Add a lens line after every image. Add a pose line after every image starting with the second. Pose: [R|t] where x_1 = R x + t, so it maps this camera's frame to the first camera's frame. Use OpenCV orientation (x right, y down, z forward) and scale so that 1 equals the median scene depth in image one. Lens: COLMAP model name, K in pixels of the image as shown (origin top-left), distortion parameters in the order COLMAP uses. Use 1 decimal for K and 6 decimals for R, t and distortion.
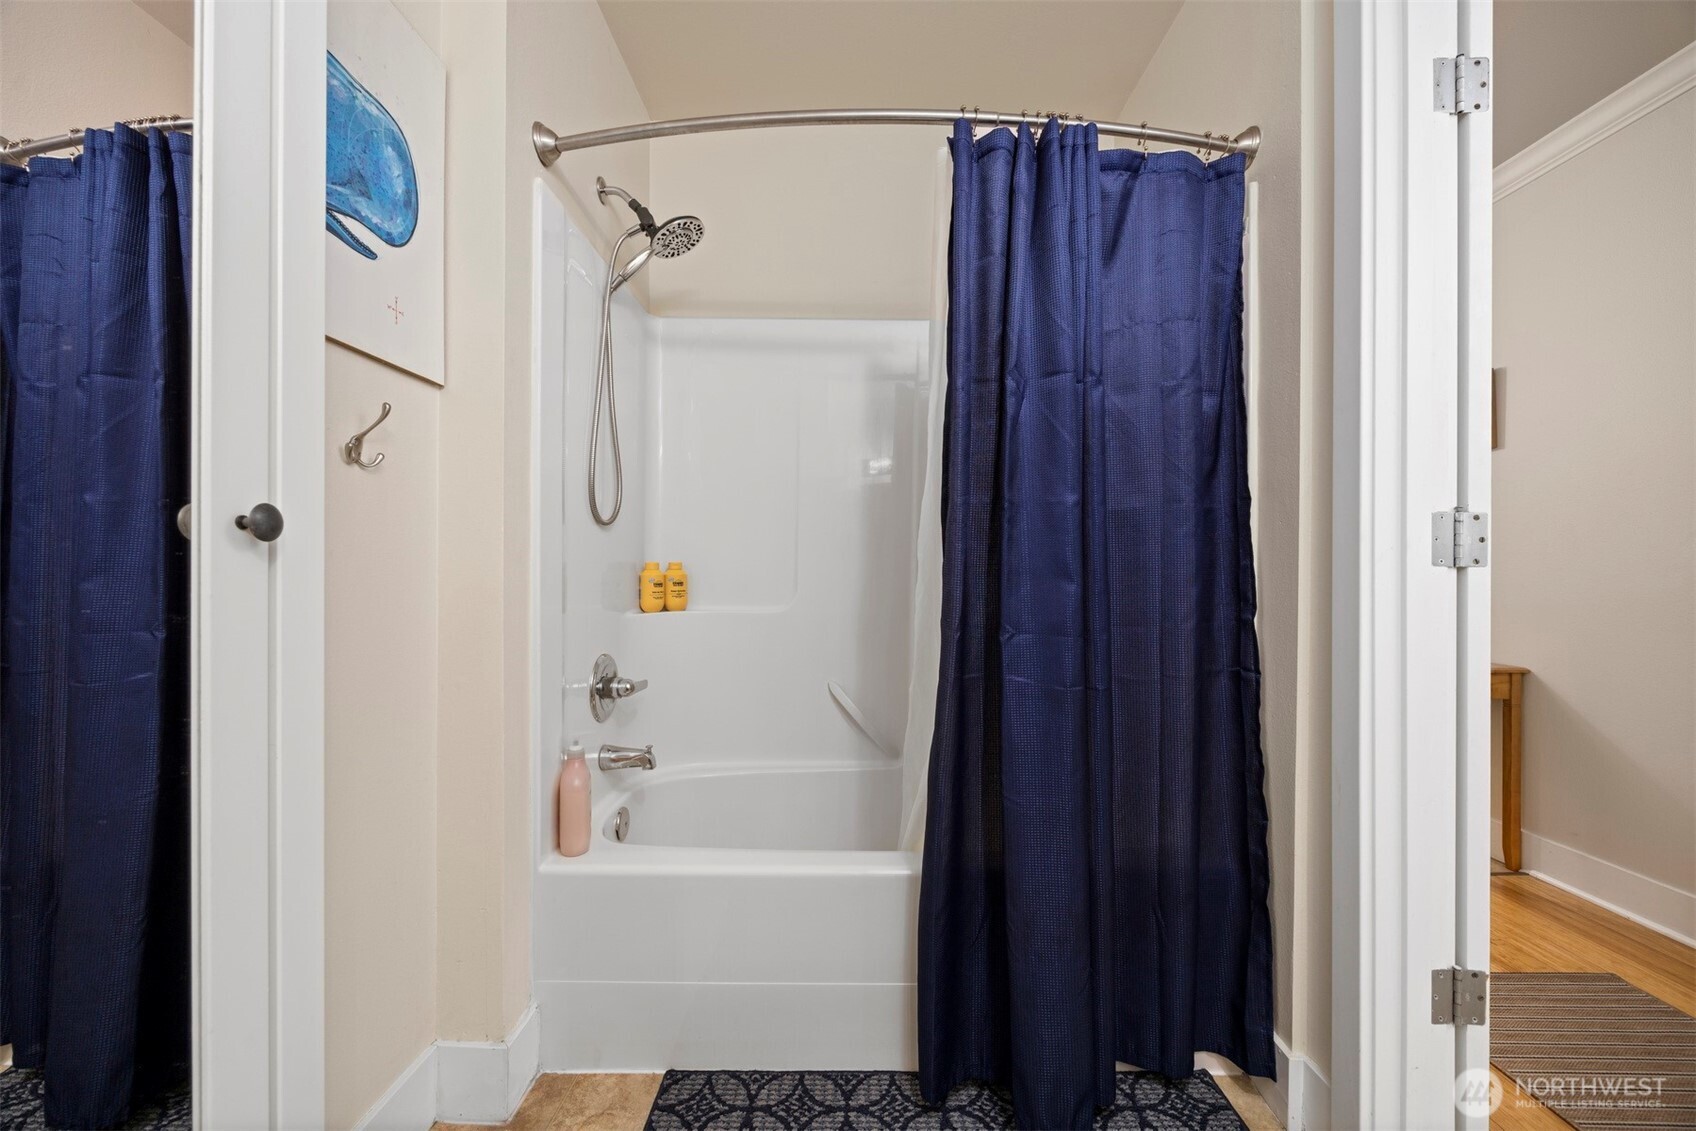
lens RADIAL K [[641.5, 0, 844.8], [0, 641.5, 563.2], [0, 0, 1]] dist [0.000093, 0.000032]
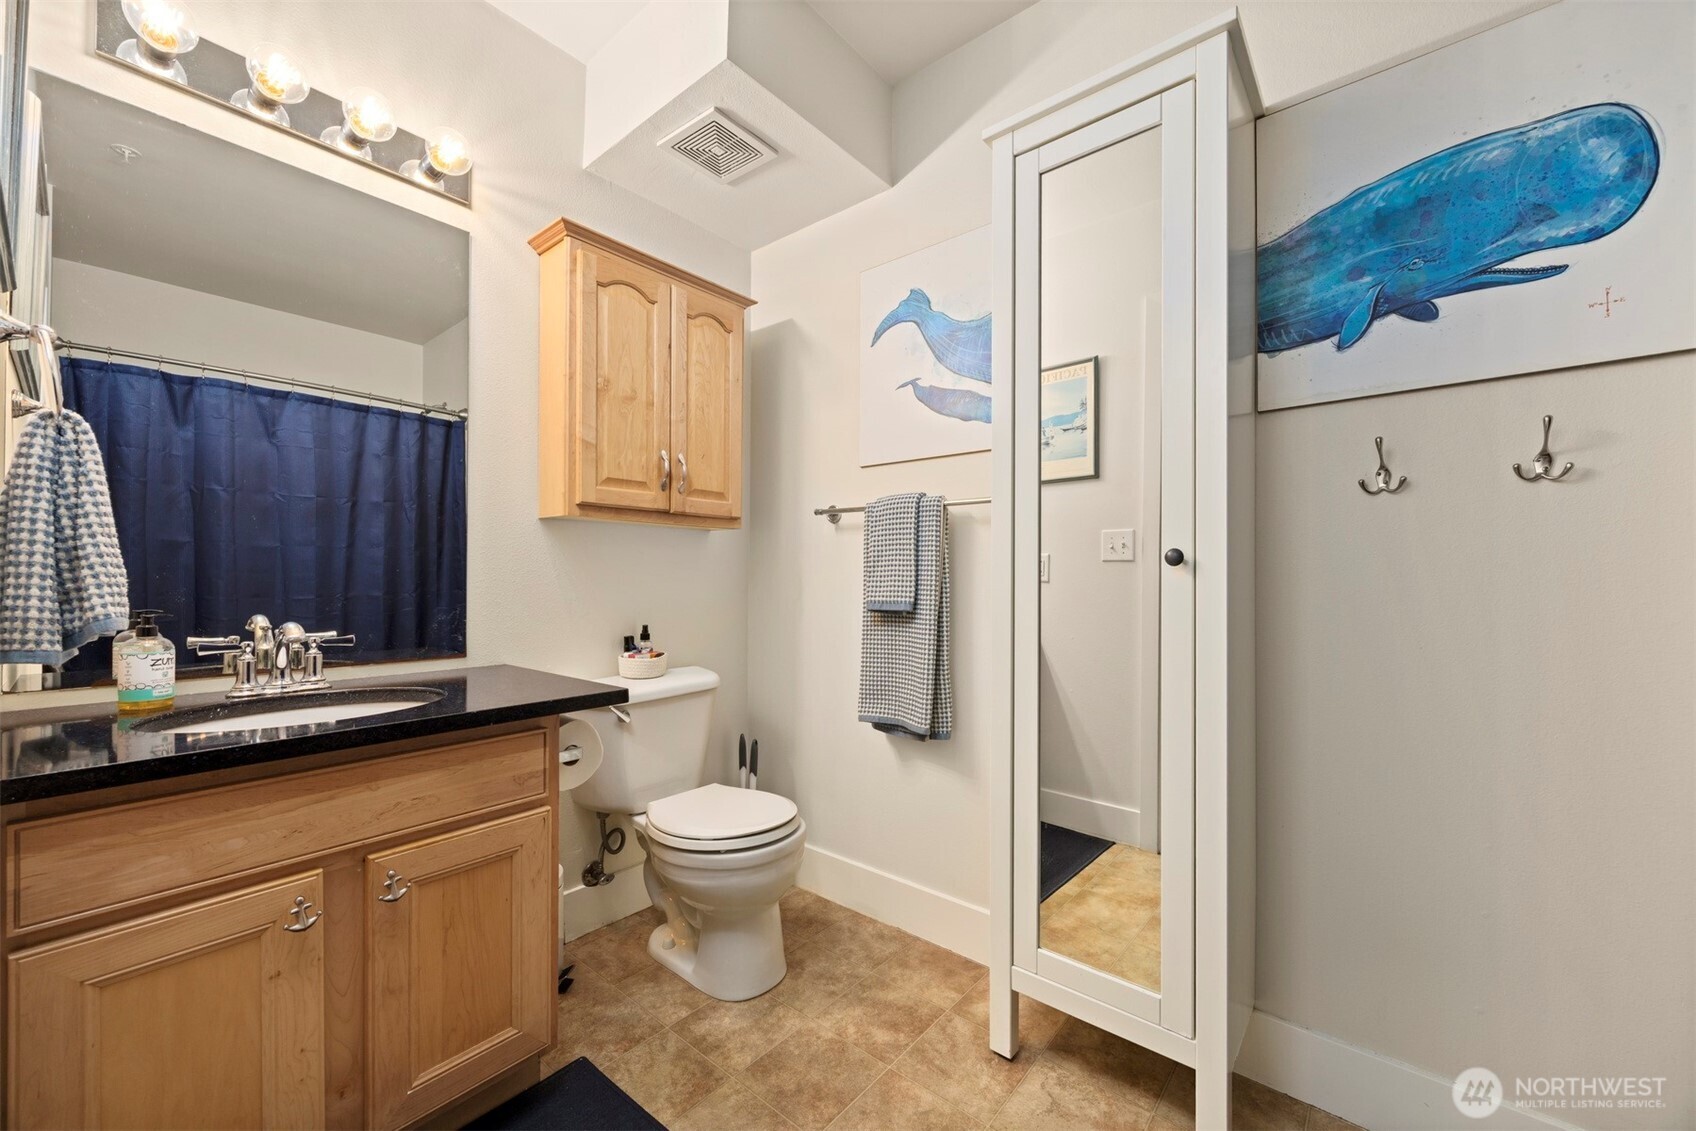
lens RADIAL K [[641.5, 0, 851.0], [0, 641.5, 570.4], [0, 0, 1]] dist [0.000093, 0.000032]
pose [[-0.647031, -0.013300, -0.762348, 0.745644], [-0.003837, 0.999892, -0.014188, 0.014835], [0.762454, -0.006255, -0.647012, 0.786369]]
